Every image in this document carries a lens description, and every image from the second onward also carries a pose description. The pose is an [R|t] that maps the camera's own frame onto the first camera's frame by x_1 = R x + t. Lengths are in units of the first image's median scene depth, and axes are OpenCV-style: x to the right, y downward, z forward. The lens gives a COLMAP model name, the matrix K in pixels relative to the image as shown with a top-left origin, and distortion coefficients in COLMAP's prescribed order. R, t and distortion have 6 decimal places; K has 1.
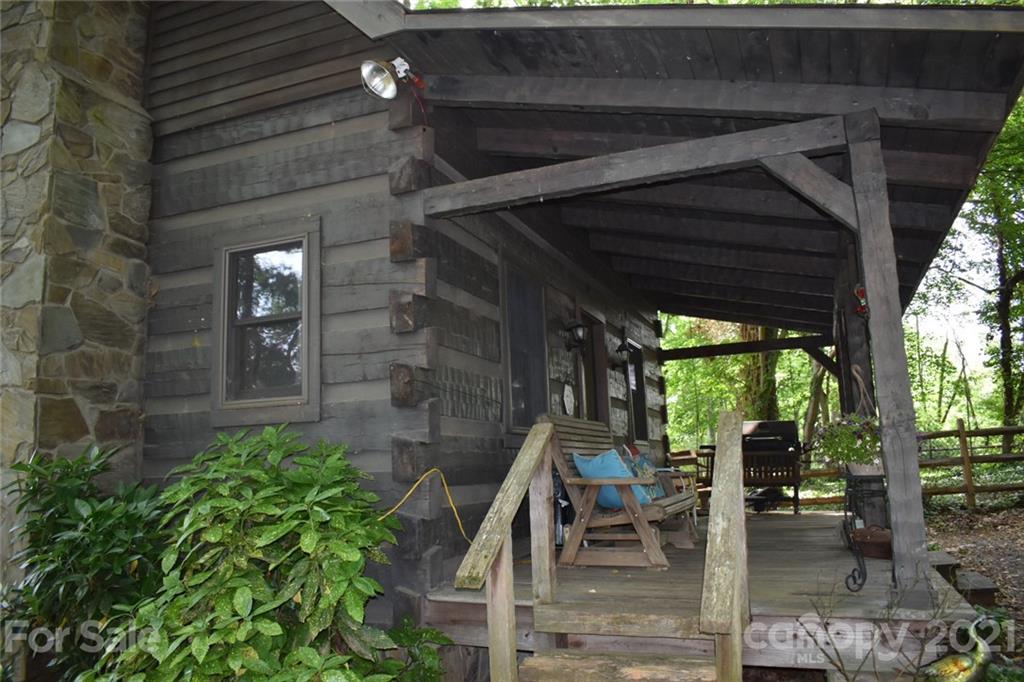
lens RADIAL K [[789.4, 0, 512.0], [0, 789.4, 341.0], [0, 0, 1]] dist [-0.080377, 0.000204]
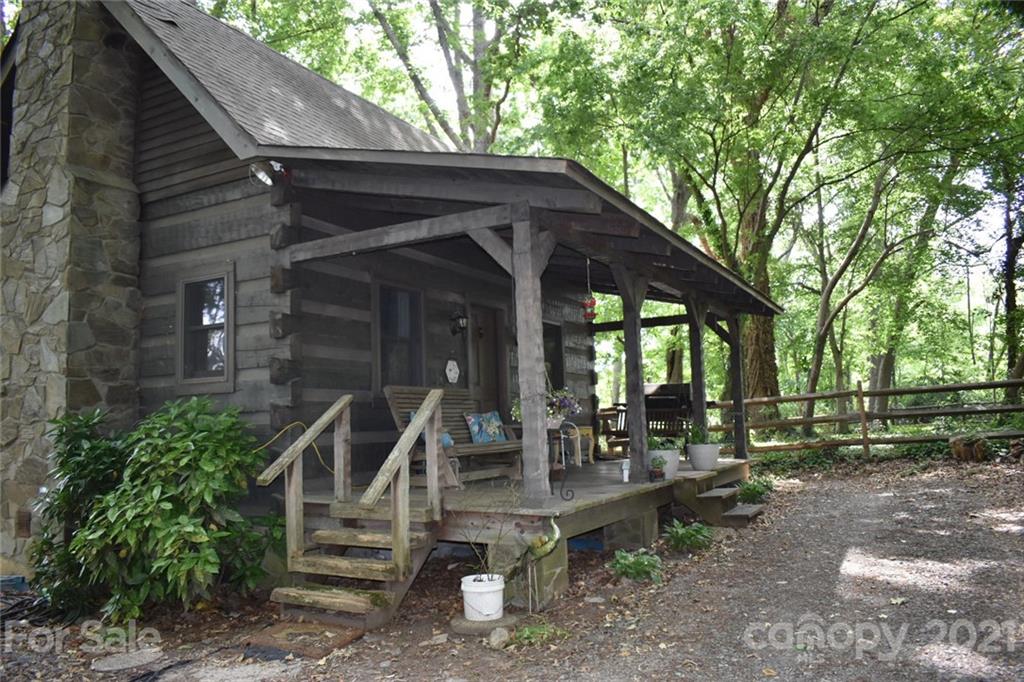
lens RADIAL K [[789.4, 0, 512.0], [0, 789.4, 341.0], [0, 0, 1]] dist [-0.080377, 0.000204]
pose [[0.993562, -0.010463, -0.112809, 0.487778], [0.017202, 0.998114, 0.058931, -0.084535], [0.111980, -0.060492, 0.991868, -0.498405]]
